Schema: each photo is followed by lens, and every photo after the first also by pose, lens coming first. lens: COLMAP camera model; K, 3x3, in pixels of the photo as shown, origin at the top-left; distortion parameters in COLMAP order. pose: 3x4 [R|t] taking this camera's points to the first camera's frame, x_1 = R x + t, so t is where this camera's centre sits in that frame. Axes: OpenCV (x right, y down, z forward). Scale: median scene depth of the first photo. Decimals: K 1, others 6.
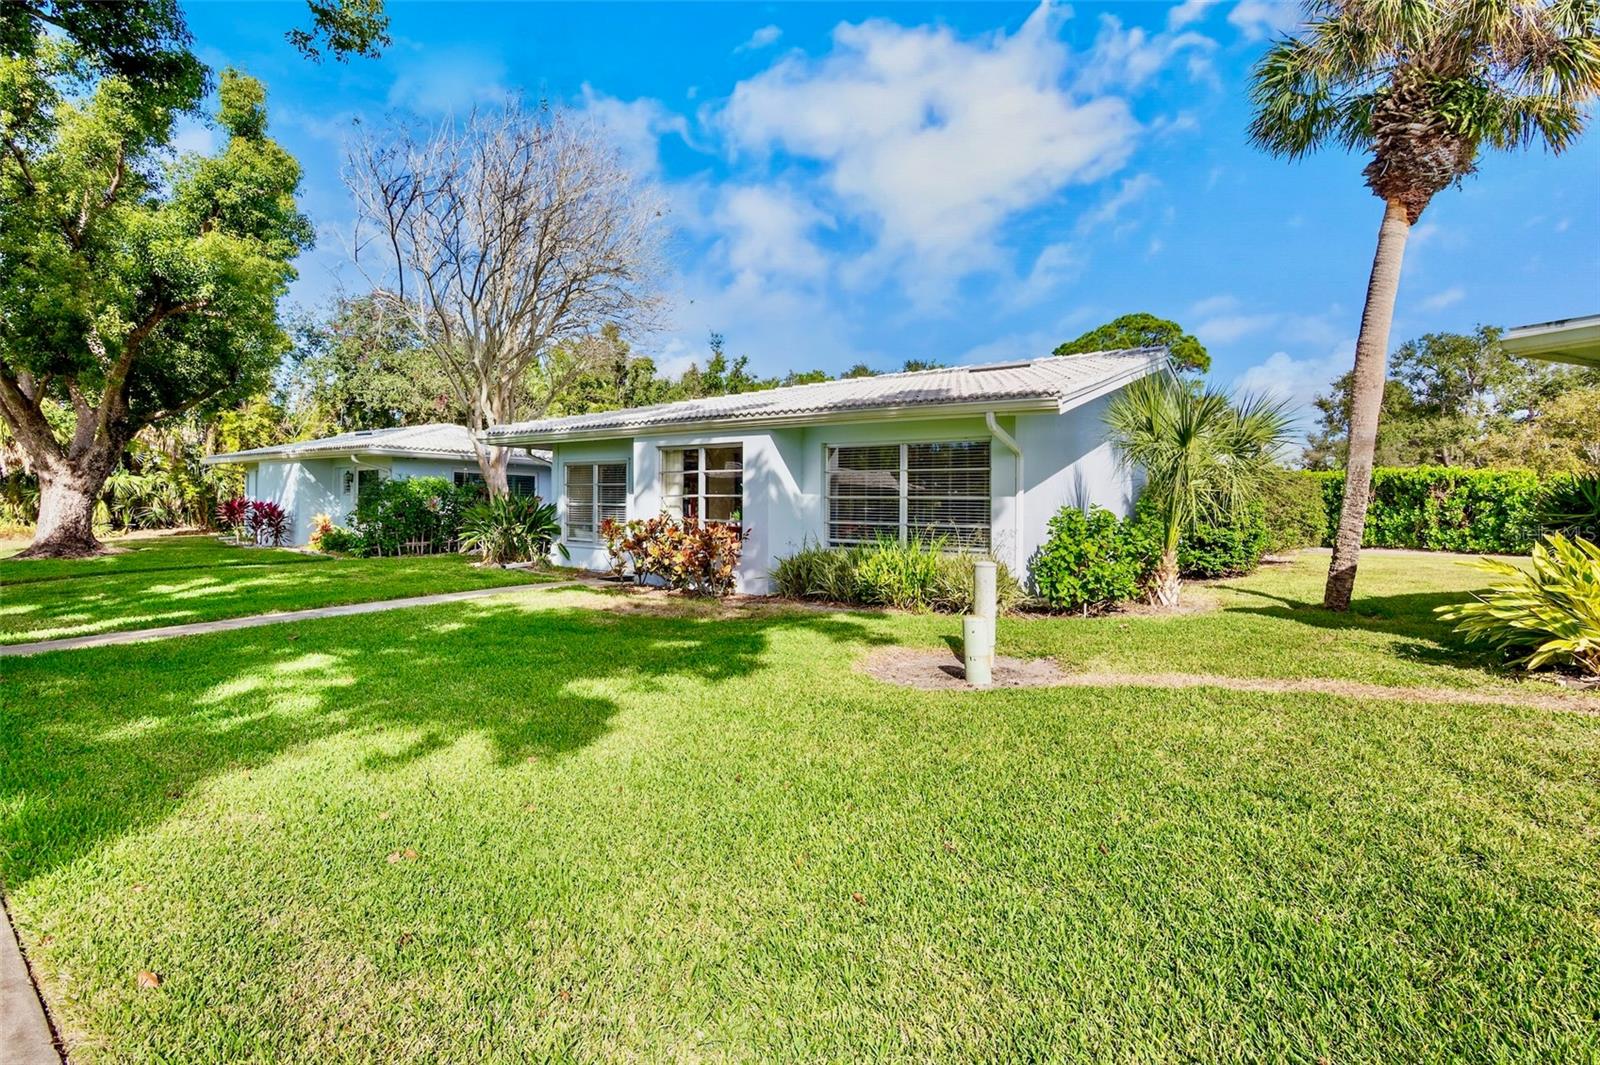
lens RADIAL K [[798.4, 0, 795.2], [0, 798.4, 499.2], [0, 0, 1]] dist [-0.011091, -0.000810]
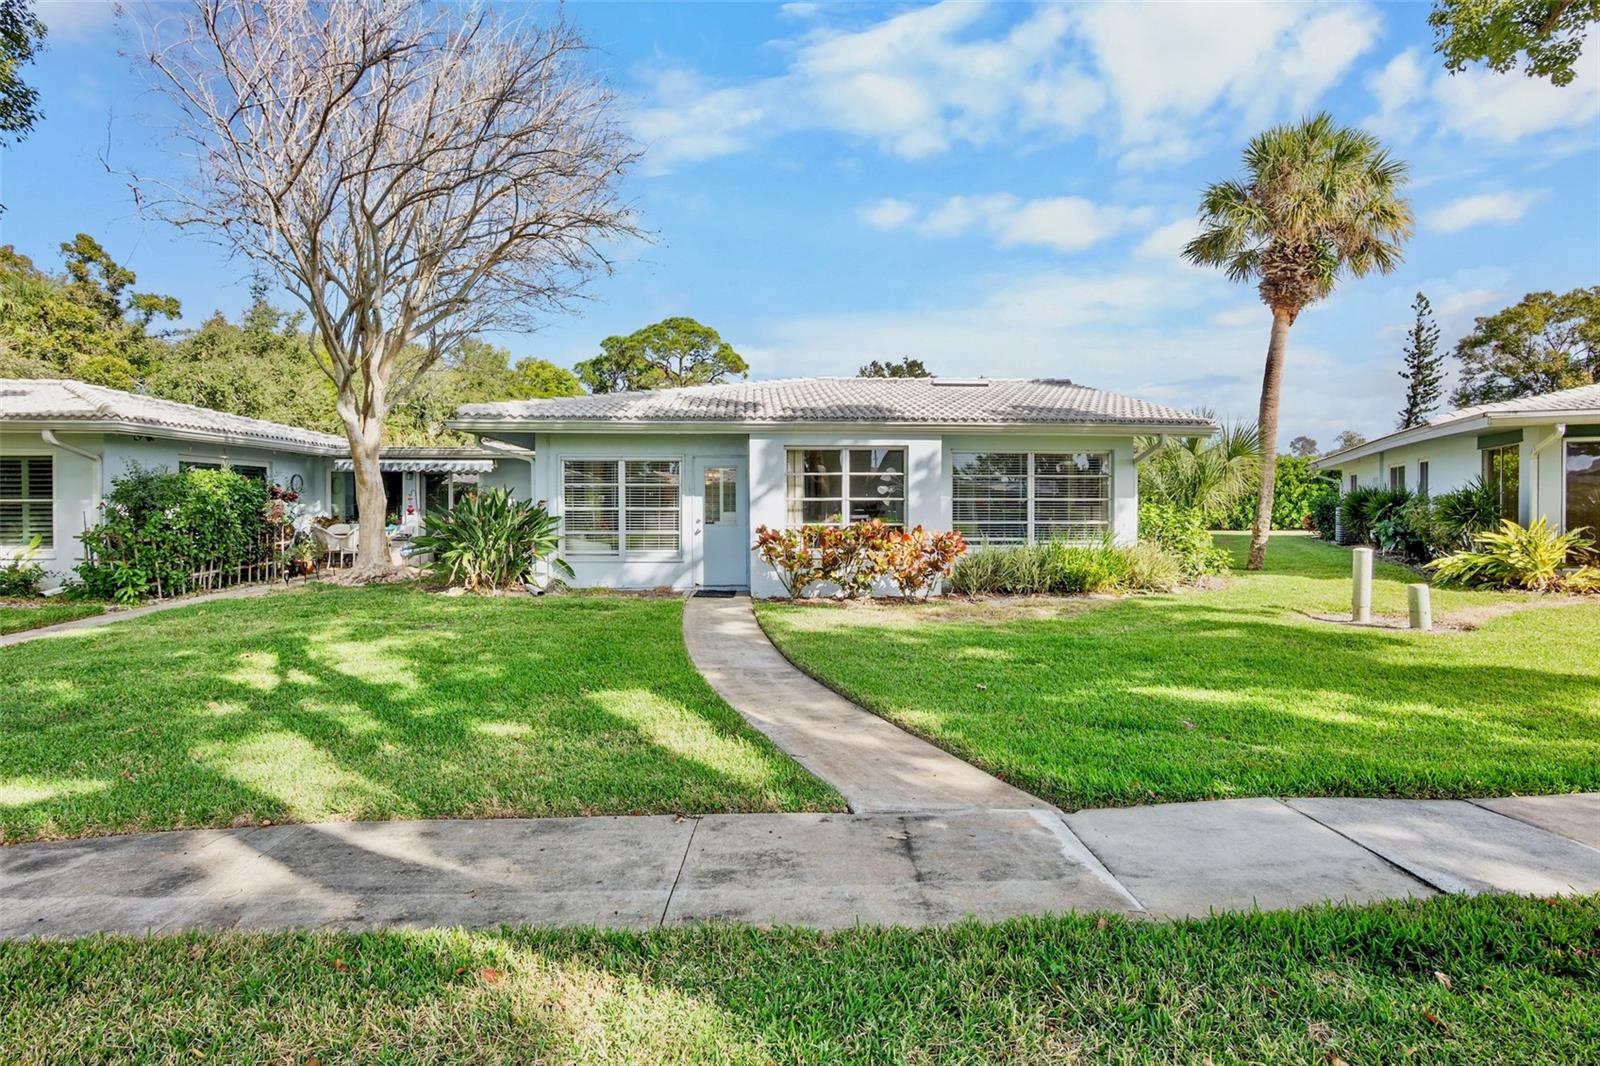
lens RADIAL K [[798.4, 0, 795.2], [0, 798.4, 499.7], [0, 0, 1]] dist [-0.011091, -0.000810]
pose [[0.765631, -0.014897, 0.643107, -0.780428], [0.002863, 0.999801, 0.019750, -0.022902], [-0.643274, -0.013280, 0.765521, 0.303093]]
